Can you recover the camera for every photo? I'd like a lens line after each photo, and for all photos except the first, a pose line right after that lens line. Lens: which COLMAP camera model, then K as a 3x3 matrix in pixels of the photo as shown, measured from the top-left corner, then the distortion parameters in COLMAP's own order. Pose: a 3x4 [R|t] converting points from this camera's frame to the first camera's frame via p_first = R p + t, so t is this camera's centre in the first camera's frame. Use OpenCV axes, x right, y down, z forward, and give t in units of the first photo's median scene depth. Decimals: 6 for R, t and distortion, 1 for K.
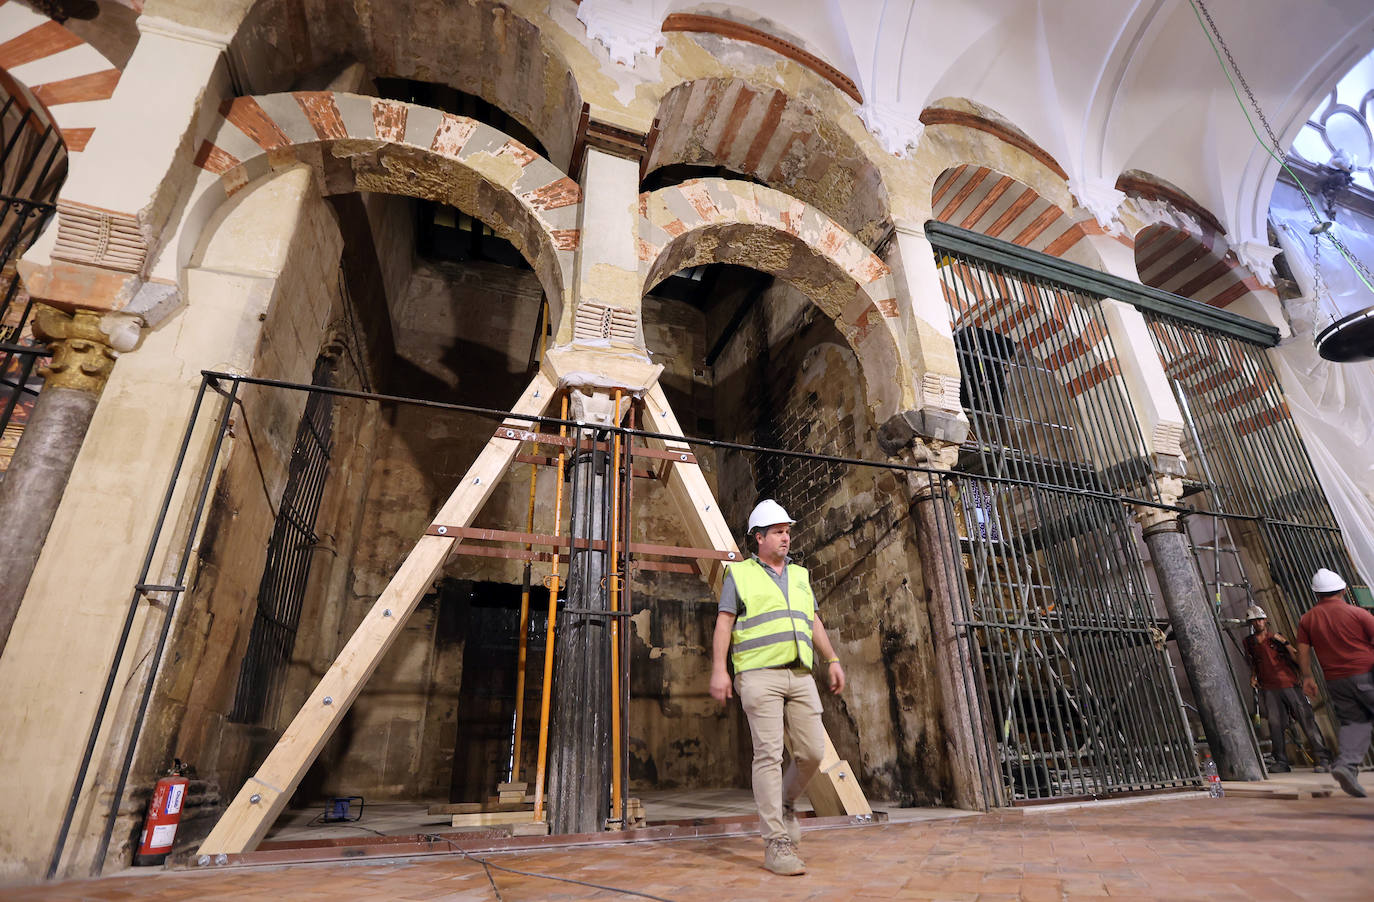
lens RADIAL K [[664.7, 0, 710.1], [0, 664.7, 468.5], [0, 0, 1]] dist [-0.053251, 0.021433]
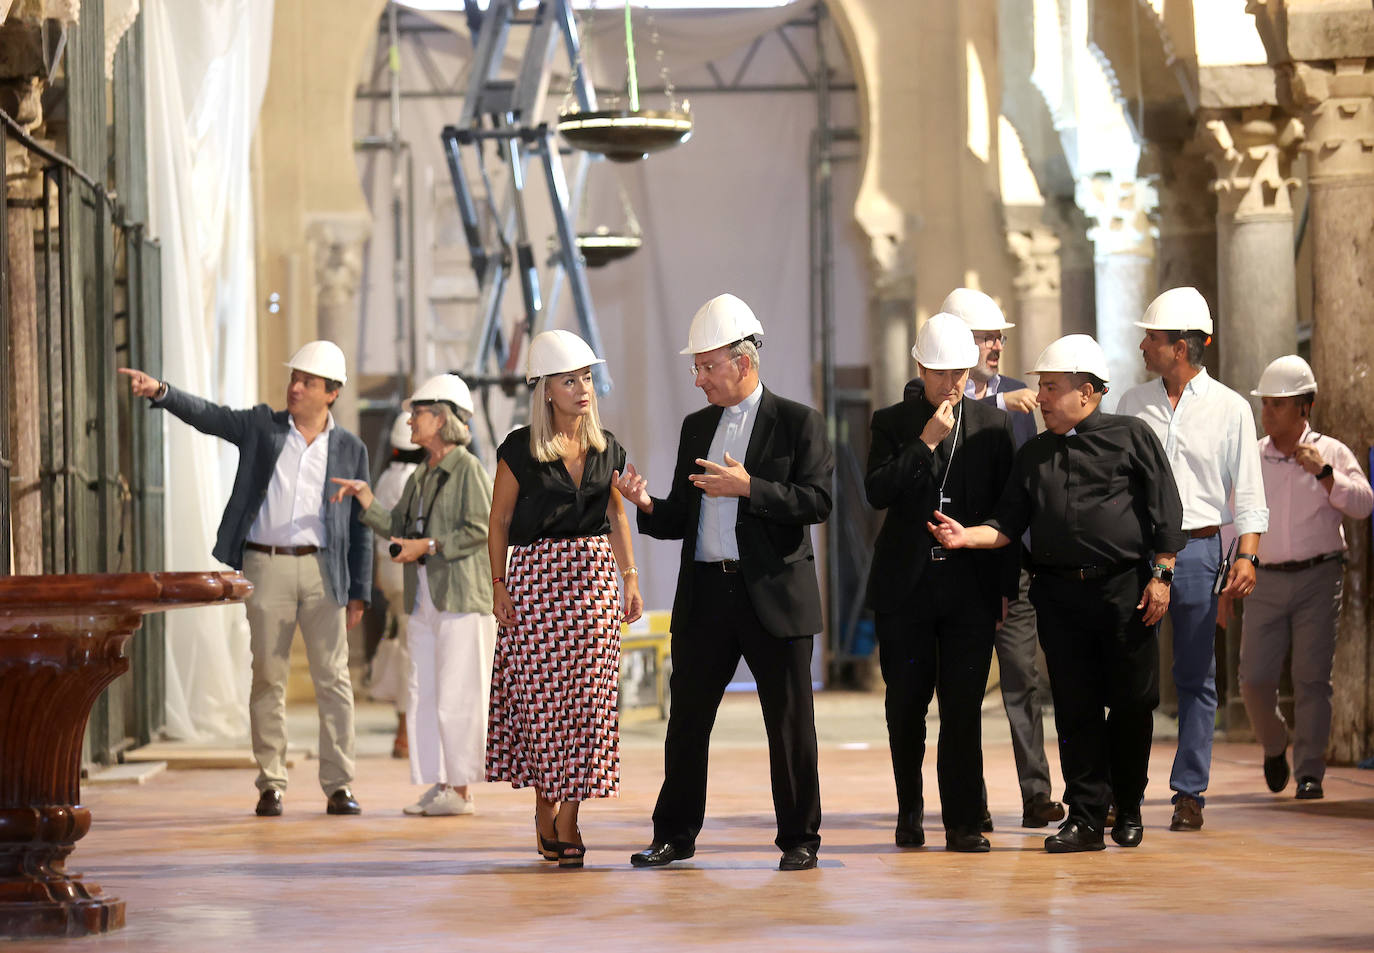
lens RADIAL K [[6197.5, 0, 662.2], [0, 6197.5, 477.9], [0, 0, 1]] dist [0.413193, 6.518538]
pose [[0.332930, 0.038430, 0.942168, -3.425101], [-0.371147, 0.923858, 0.093467, -0.334876], [-0.866838, -0.380801, 0.321843, -0.857391]]
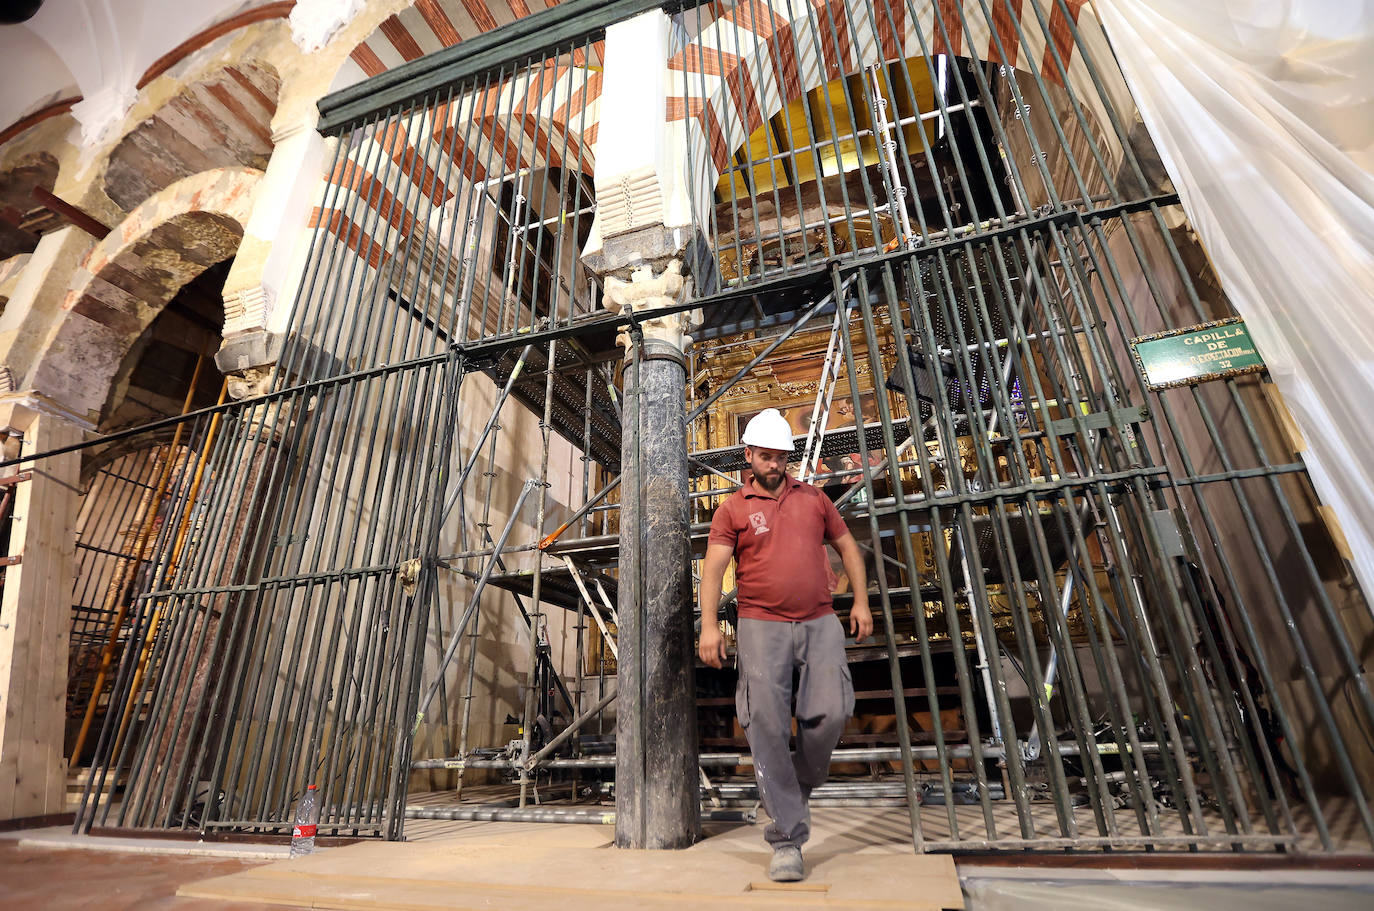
lens RADIAL K [[643.2, 0, 688.5], [0, 643.2, 451.5], [0, 0, 1]] dist [-0.015105, 0.000136]
pose [[0.774297, -0.249778, -0.581442, 1.113497], [0.254621, 0.964121, -0.075097, 0.235272], [0.579338, -0.089900, 0.810114, 0.617676]]
